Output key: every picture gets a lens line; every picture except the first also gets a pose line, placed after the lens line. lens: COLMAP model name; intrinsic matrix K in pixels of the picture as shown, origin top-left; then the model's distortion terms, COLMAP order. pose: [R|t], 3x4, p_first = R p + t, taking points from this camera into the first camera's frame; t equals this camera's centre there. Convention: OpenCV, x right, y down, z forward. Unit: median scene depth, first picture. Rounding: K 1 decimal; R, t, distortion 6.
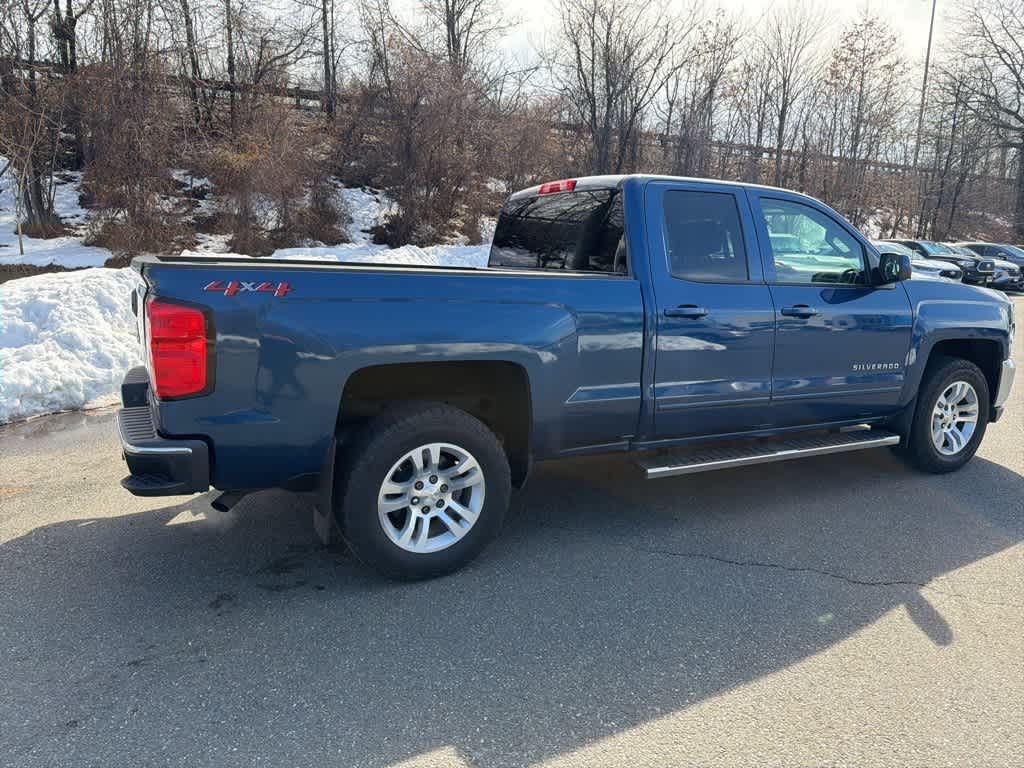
lens RADIAL K [[713.5, 0, 520.3], [0, 713.5, 384.7], [0, 0, 1]] dist [0.037533, -0.042587]
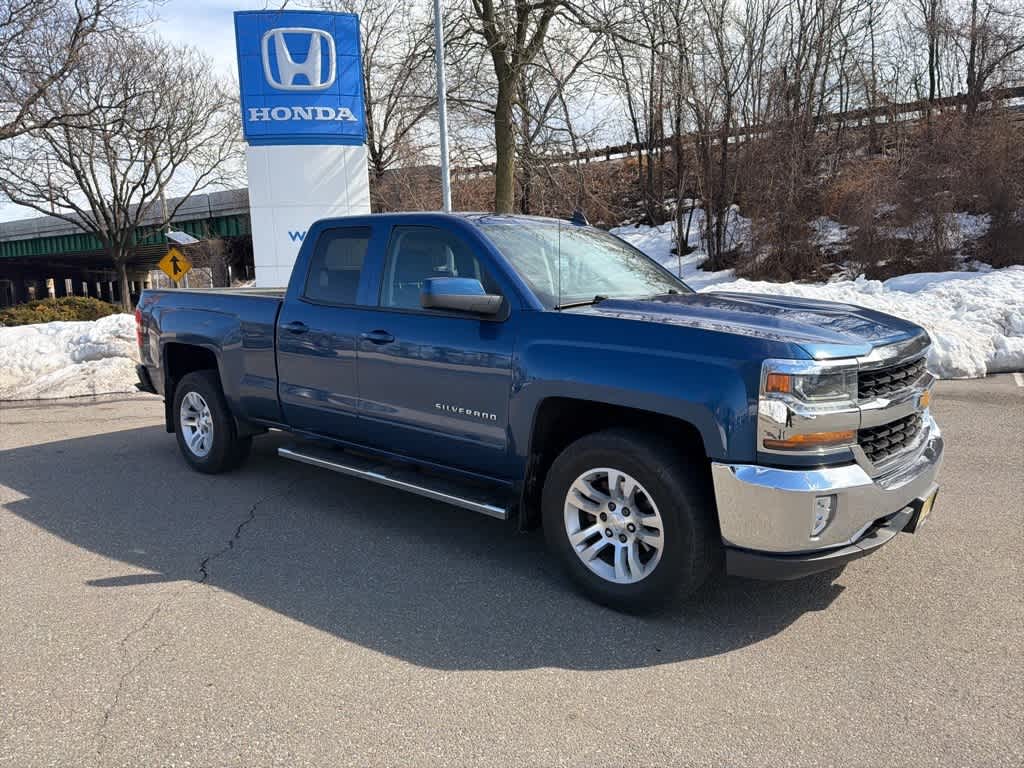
lens RADIAL K [[716.2, 0, 511.1], [0, 716.2, 387.1], [0, 0, 1]] dist [0.040371, -0.053891]
pose [[0.387421, 0.120926, -0.913938, 1.032554], [-0.153231, 0.986017, 0.065507, -0.094442], [0.909079, 0.114665, 0.400533, 0.578630]]
